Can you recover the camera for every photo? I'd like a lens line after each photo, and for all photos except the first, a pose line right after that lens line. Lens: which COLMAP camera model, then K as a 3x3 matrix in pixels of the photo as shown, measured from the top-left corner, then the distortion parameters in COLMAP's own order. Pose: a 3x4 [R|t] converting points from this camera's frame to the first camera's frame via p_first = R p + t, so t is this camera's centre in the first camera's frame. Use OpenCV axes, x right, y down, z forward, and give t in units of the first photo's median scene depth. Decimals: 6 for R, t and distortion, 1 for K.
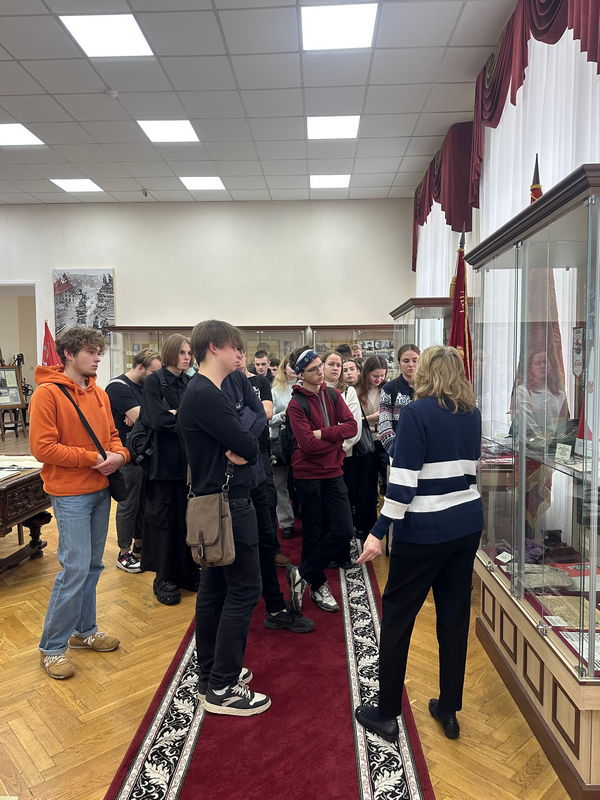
lens RADIAL K [[565.0, 0, 291.4], [0, 565.0, 396.4], [0, 0, 1]] dist [-0.002723, -0.019381]
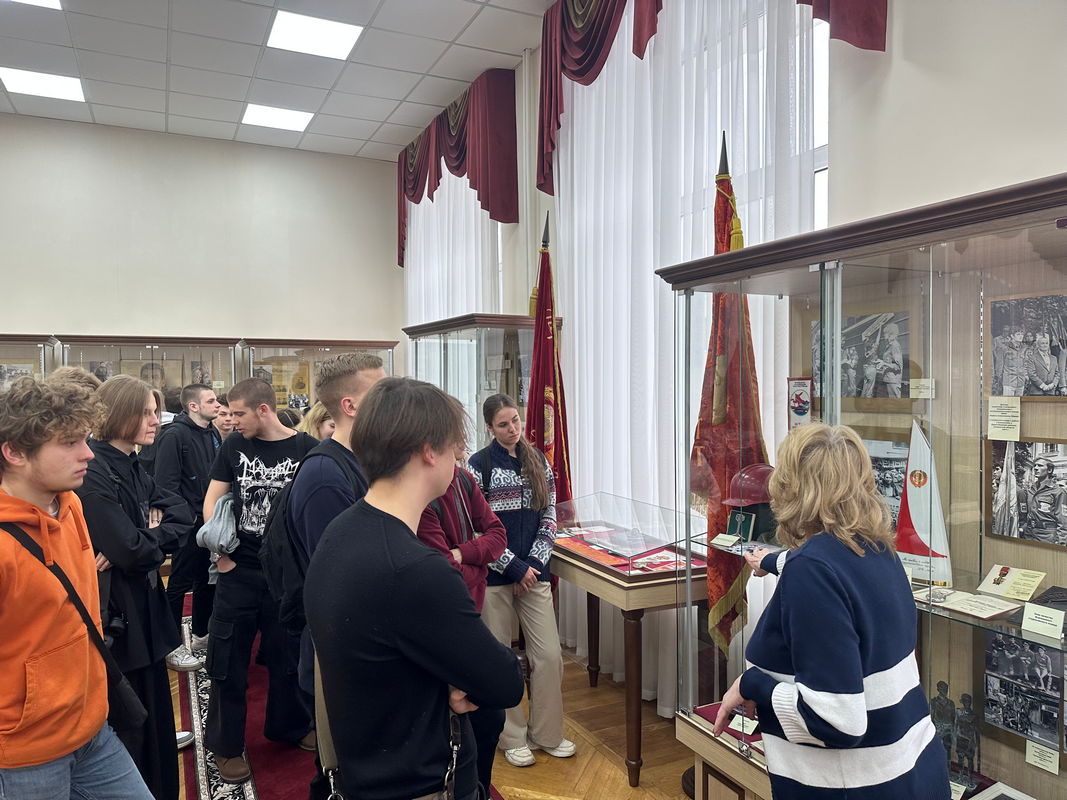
lens RADIAL K [[753.5, 0, 534.6], [0, 753.5, 404.8], [0, 0, 1]] dist [-0.002723, -0.019381]
pose [[0.875546, -0.010127, 0.483029, -0.094962], [0.023236, 0.999506, -0.021162, -0.028007], [-0.482576, 0.029752, 0.875349, 0.115600]]
